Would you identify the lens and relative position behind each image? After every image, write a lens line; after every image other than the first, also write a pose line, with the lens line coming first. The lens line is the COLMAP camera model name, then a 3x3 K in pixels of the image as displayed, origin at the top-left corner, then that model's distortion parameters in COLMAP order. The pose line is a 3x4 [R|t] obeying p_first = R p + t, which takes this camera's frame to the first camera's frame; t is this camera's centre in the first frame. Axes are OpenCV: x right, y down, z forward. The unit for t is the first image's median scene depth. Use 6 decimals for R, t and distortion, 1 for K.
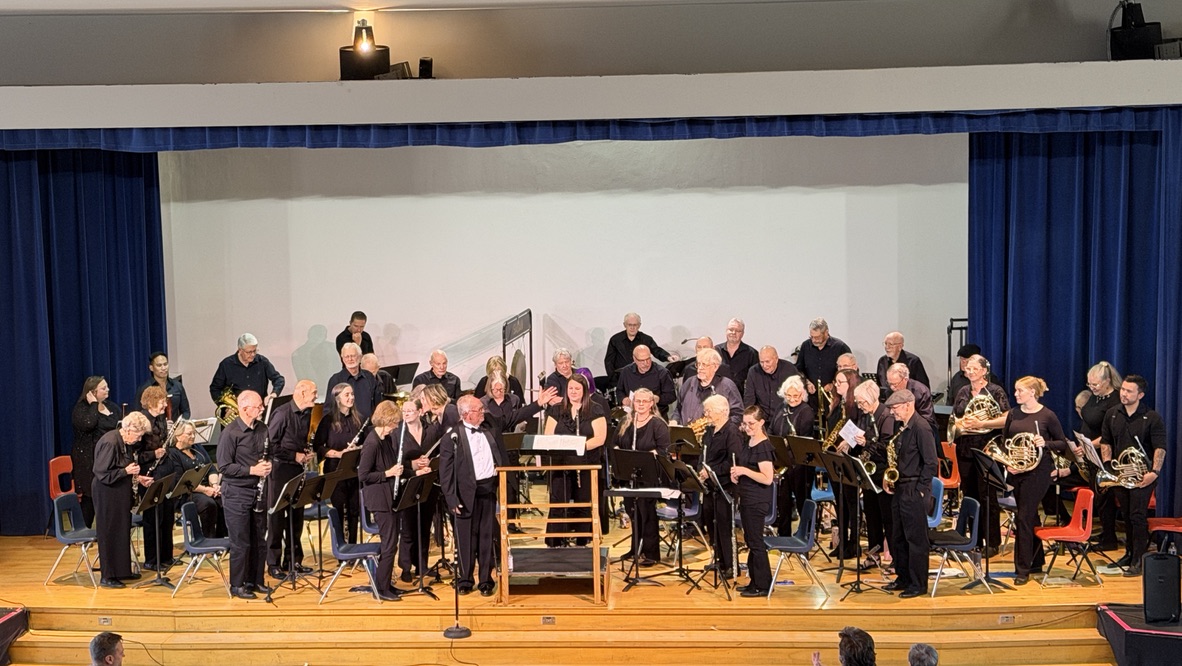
lens RADIAL K [[1650.4, 0, 596.6], [0, 1650.4, 393.5], [0, 0, 1]] dist [0.110194, 0.000000]
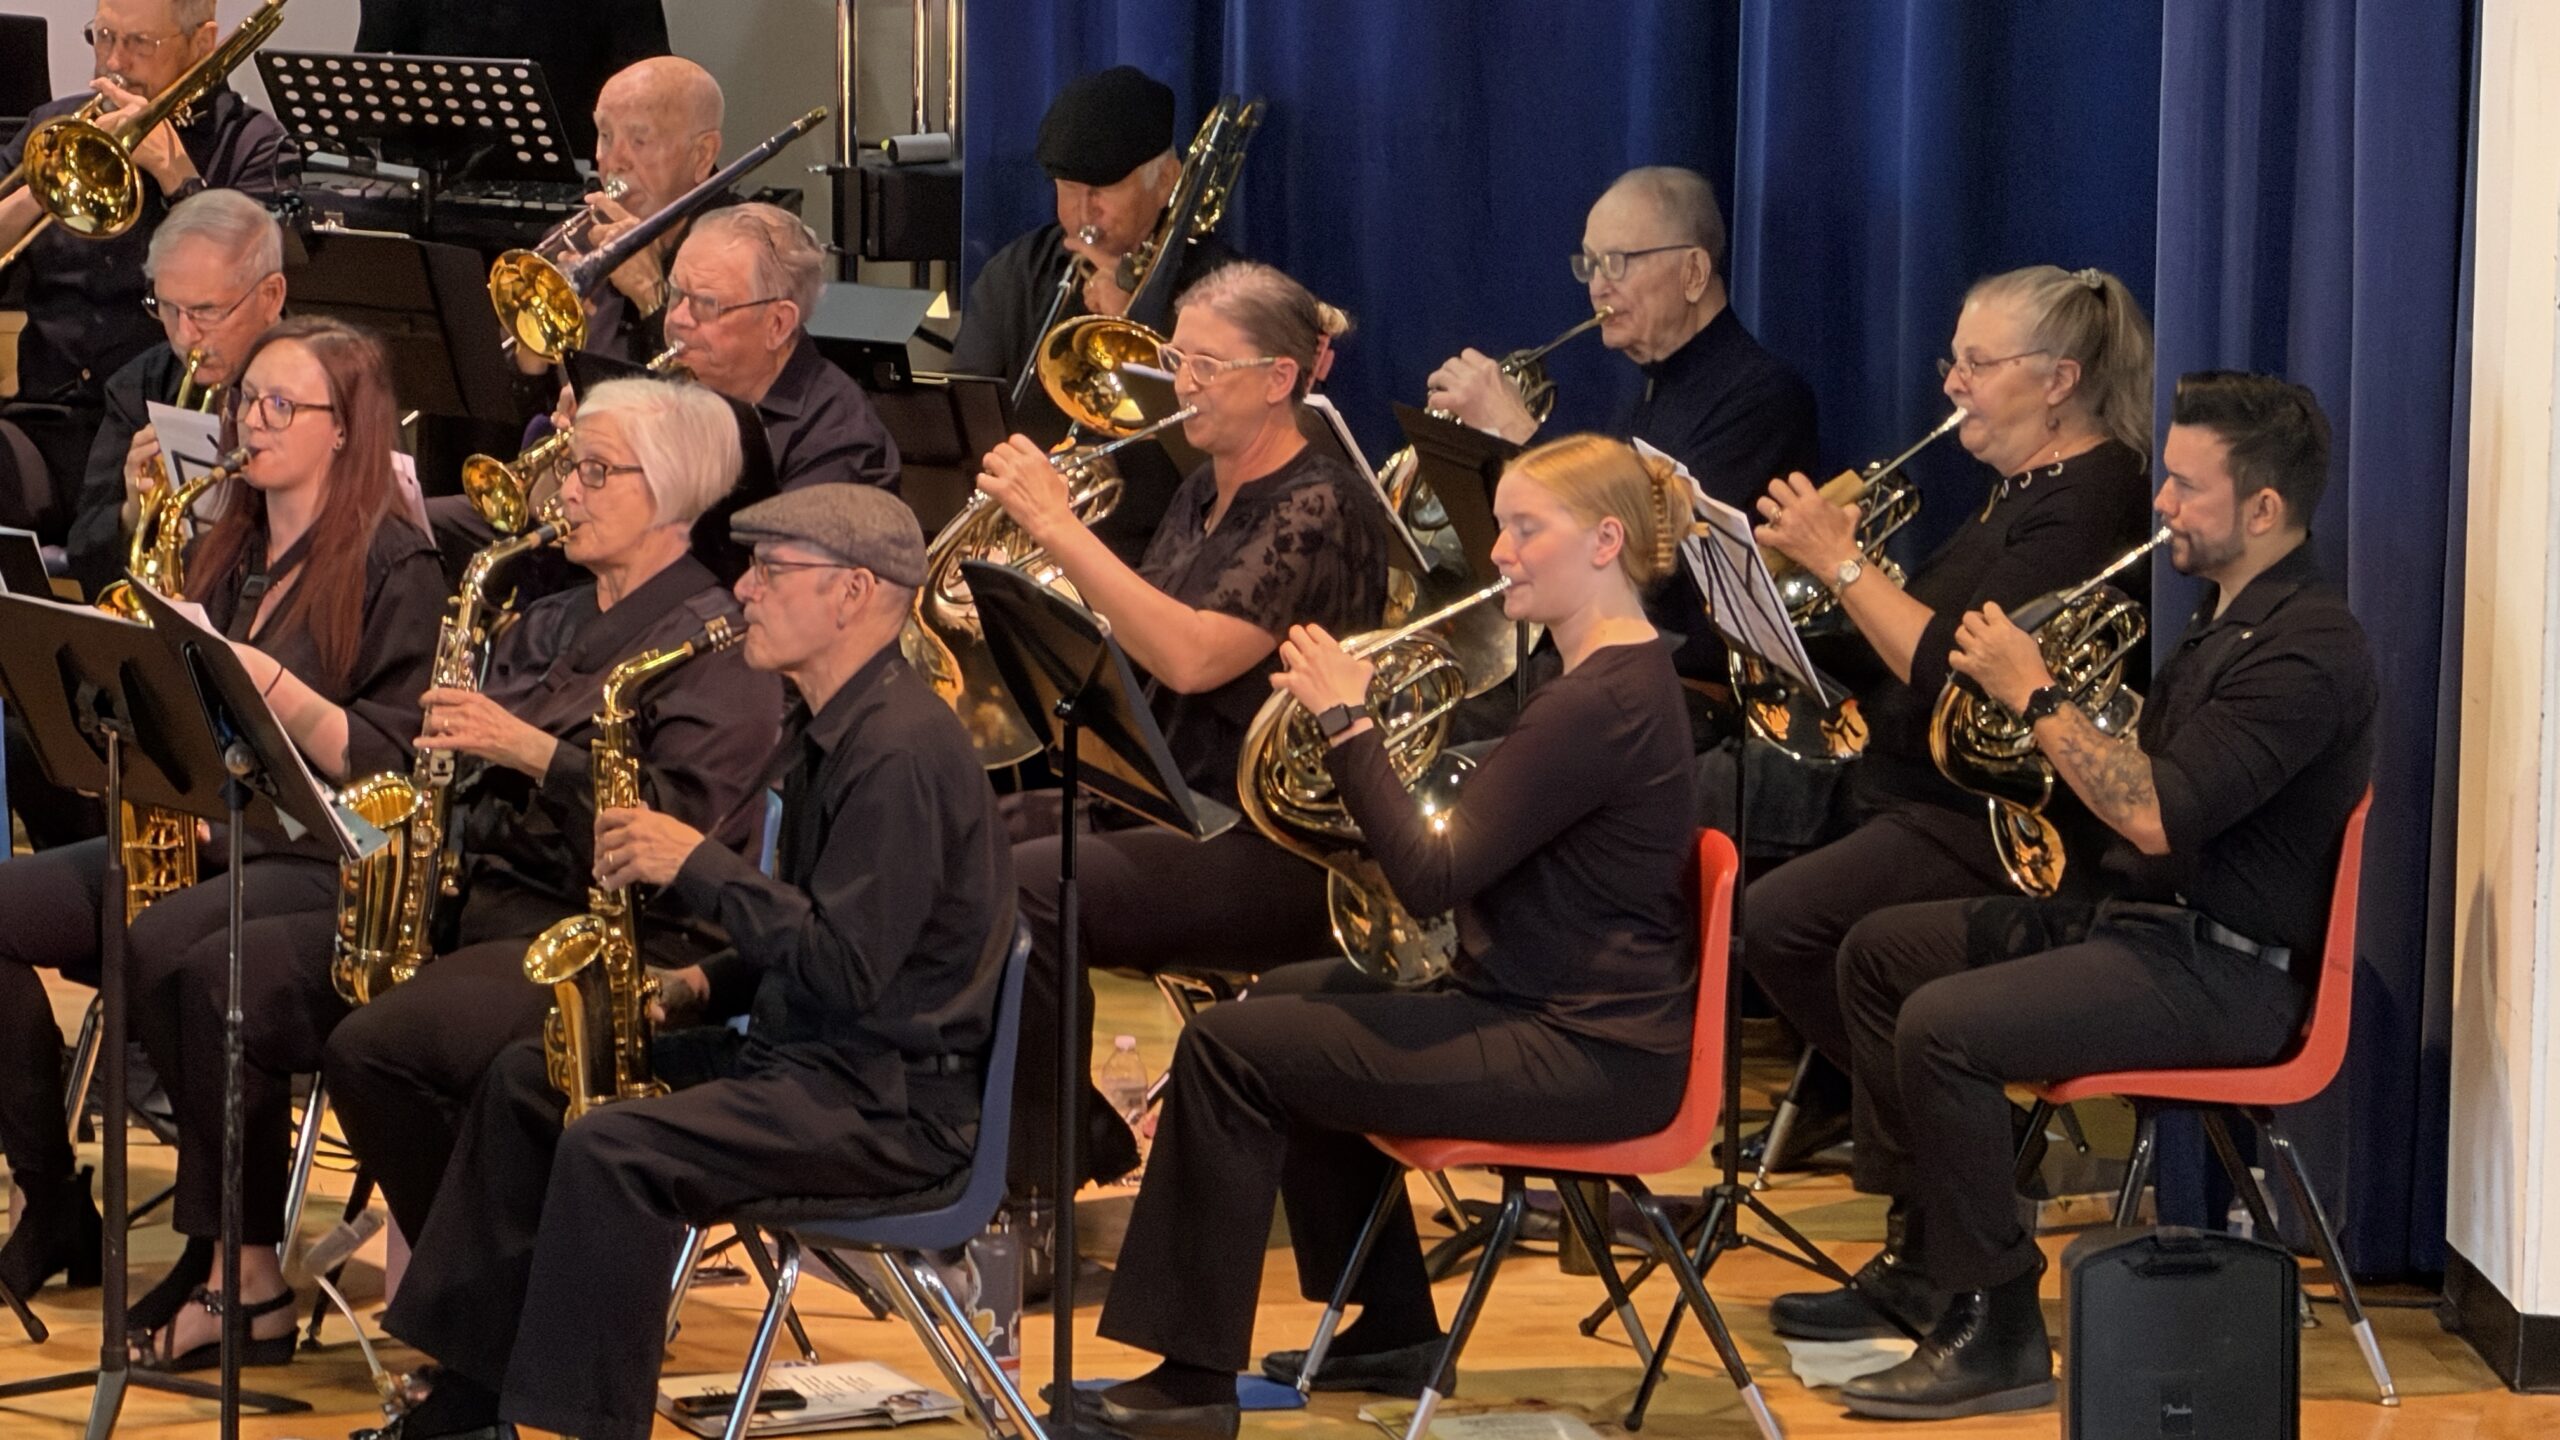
lens RADIAL K [[15127.0, 0, 1326.5], [0, 15127.0, 589.1], [0, 0, 1]] dist [0.220504, 0.000000]
pose [[0.975756, -0.003698, 0.218829, -0.041003], [0.000135, 0.999867, 0.016295, 0.013734], [-0.218860, -0.015871, 0.975627, -0.331913]]
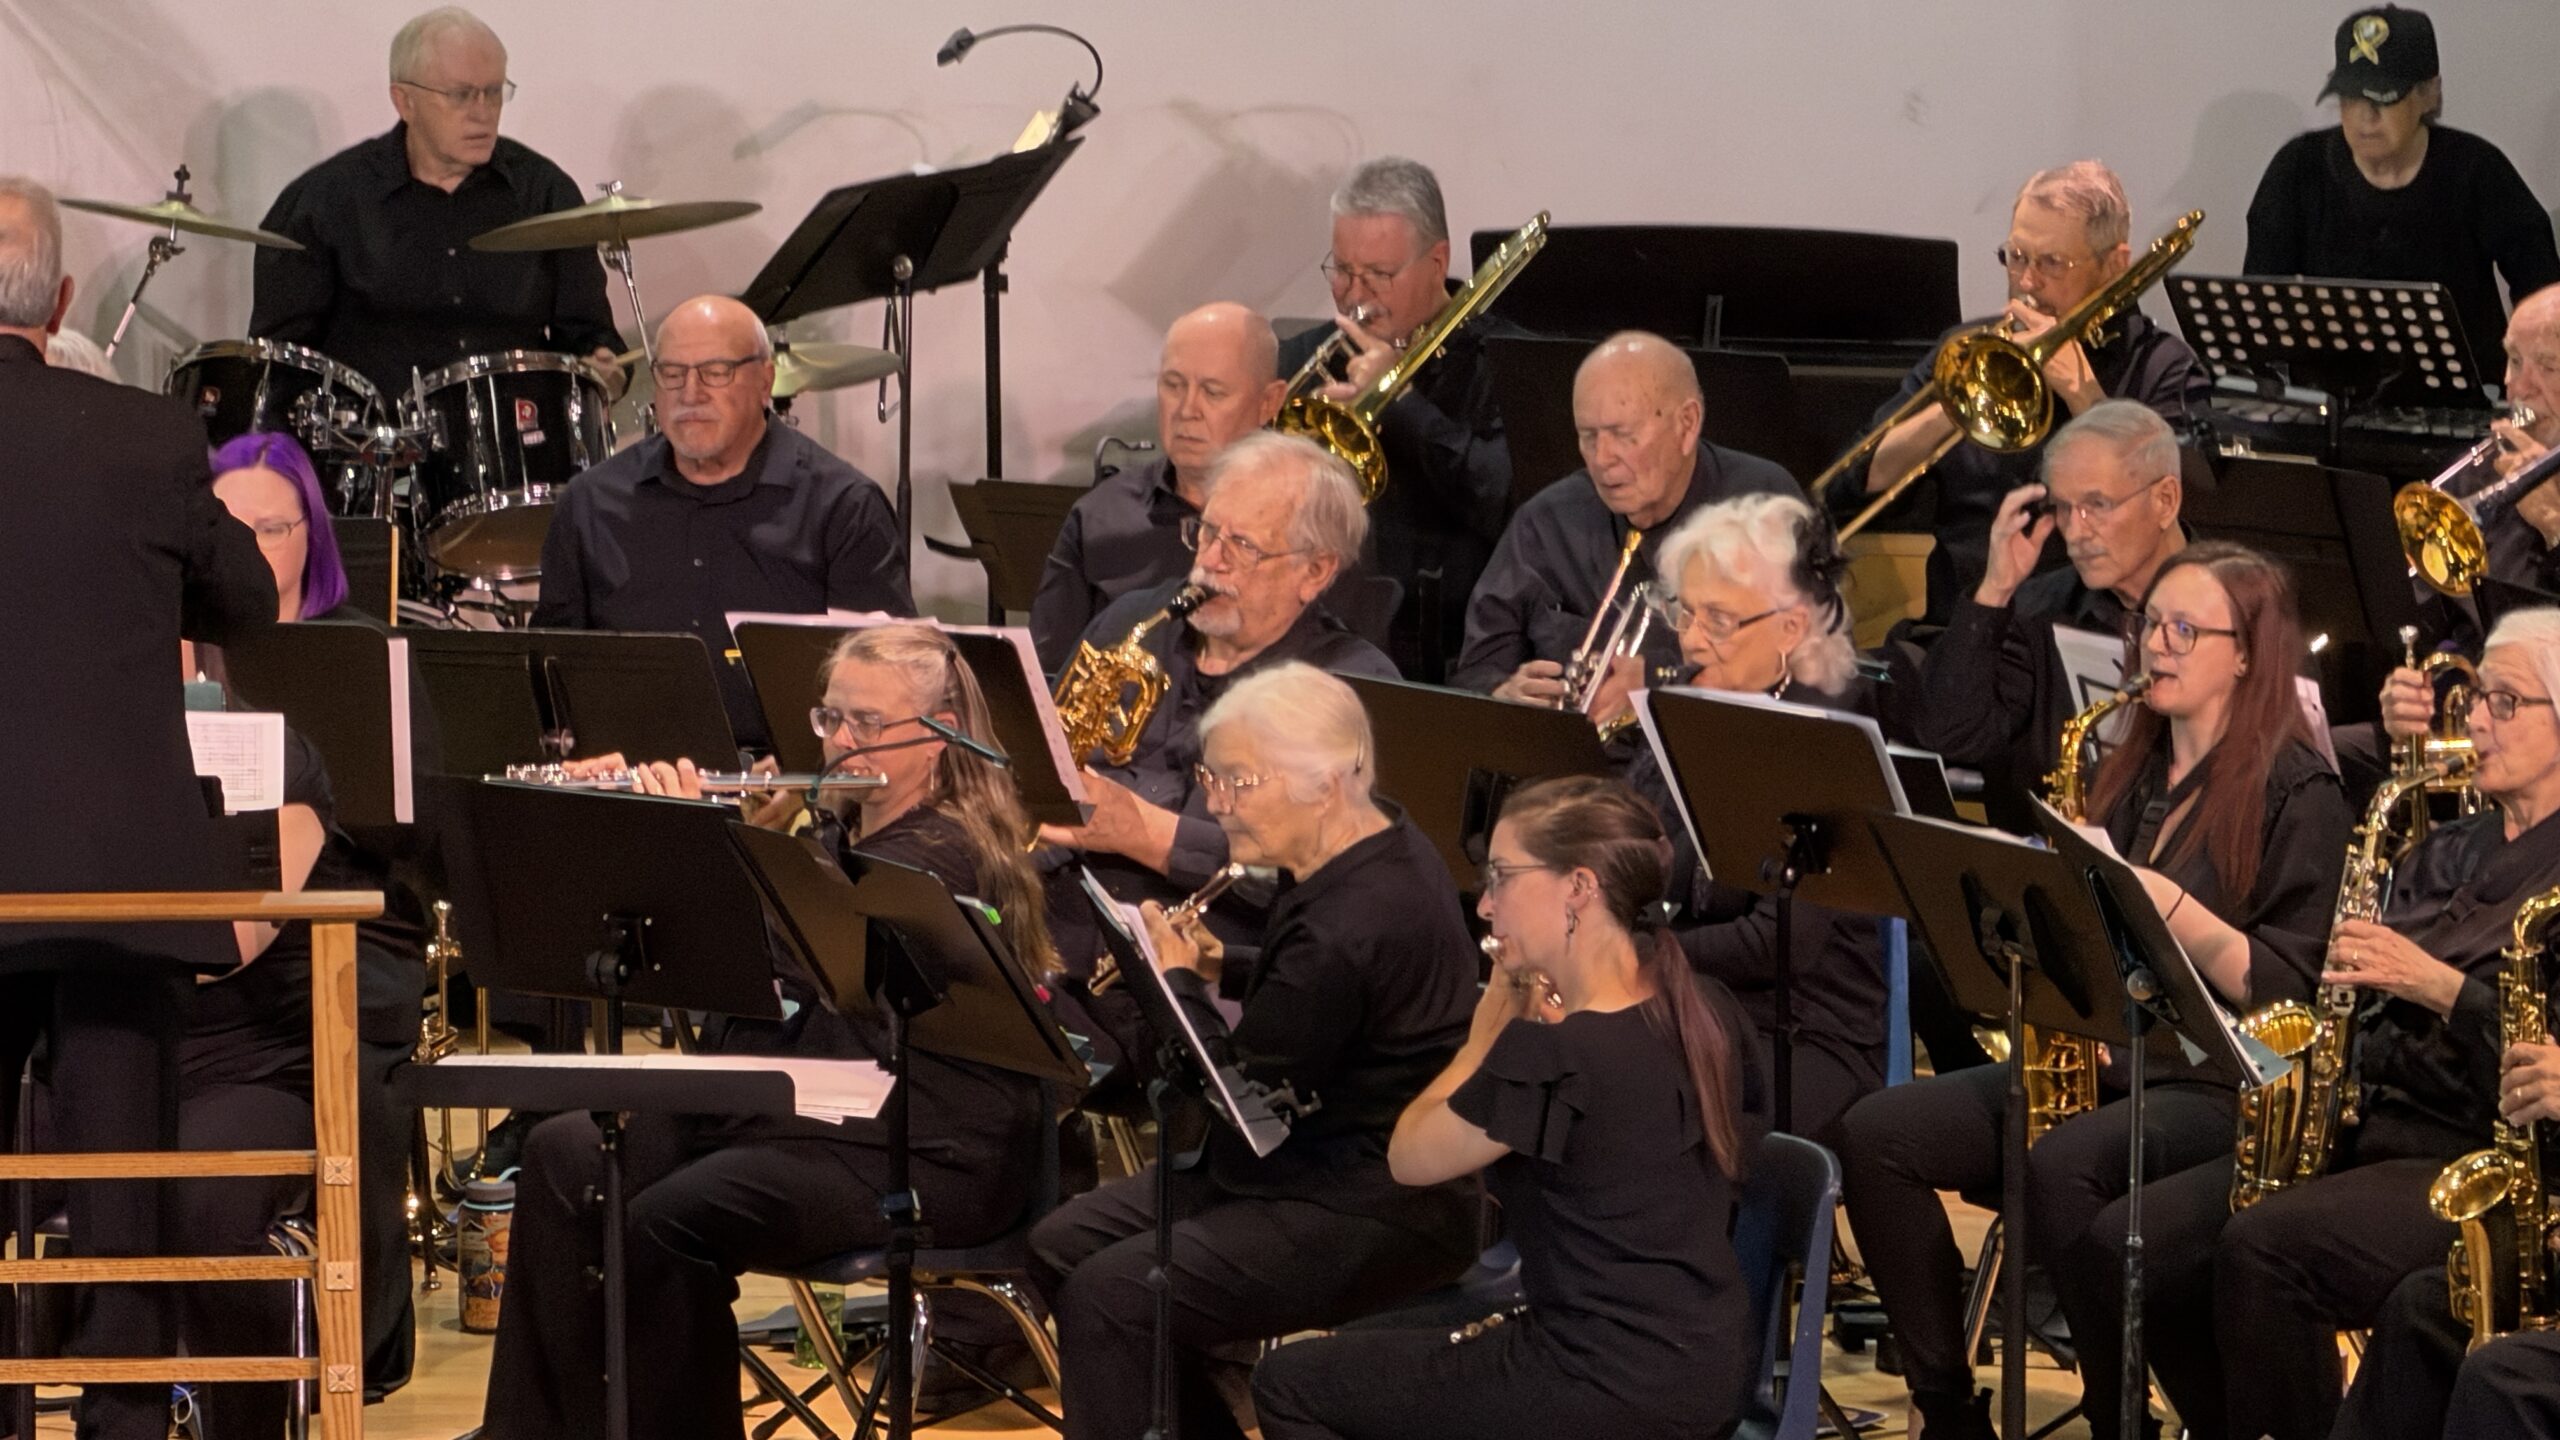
lens RADIAL K [[15127.0, 0, 1327.0], [0, 15127.0, 816.9], [0, 0, 1]] dist [0.220504, 0.000000]
pose [[0.995456, 0.006481, 0.095004, -0.040527], [-0.008128, 0.999823, 0.016963, 0.013734], [-0.094877, -0.017658, 0.995332, -0.328463]]
